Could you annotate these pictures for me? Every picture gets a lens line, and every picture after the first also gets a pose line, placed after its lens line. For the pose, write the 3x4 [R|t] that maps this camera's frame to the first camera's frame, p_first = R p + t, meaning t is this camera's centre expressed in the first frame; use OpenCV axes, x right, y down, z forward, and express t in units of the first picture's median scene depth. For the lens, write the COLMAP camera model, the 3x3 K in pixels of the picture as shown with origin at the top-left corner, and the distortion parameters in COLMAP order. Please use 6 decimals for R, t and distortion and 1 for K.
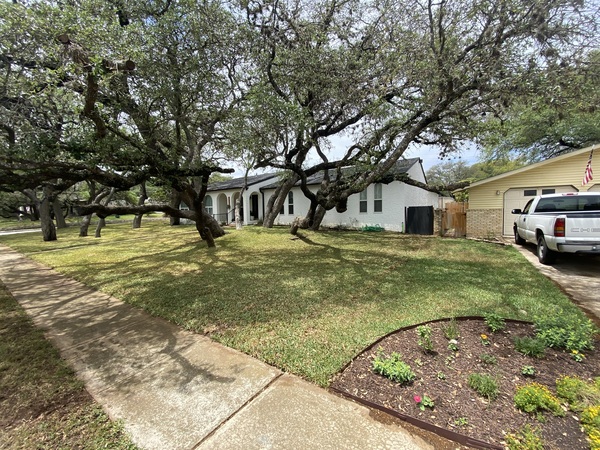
lens RADIAL K [[242.8, 0, 297.4], [0, 242.8, 226.5], [0, 0, 1]] dist [0.016756, -0.017602]
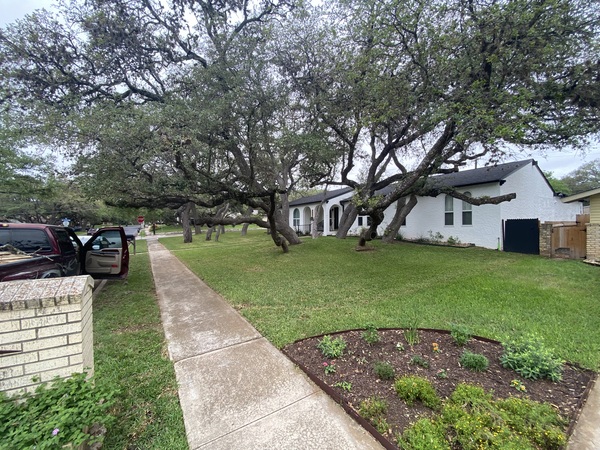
lens RADIAL K [[242.8, 0, 297.4], [0, 242.8, 226.5], [0, 0, 1]] dist [0.016756, -0.017602]
pose [[0.921696, 0.015073, -0.387619, 0.106387], [-0.032516, 0.998730, -0.038482, -0.000685], [0.386547, 0.048073, 0.921016, -0.043789]]
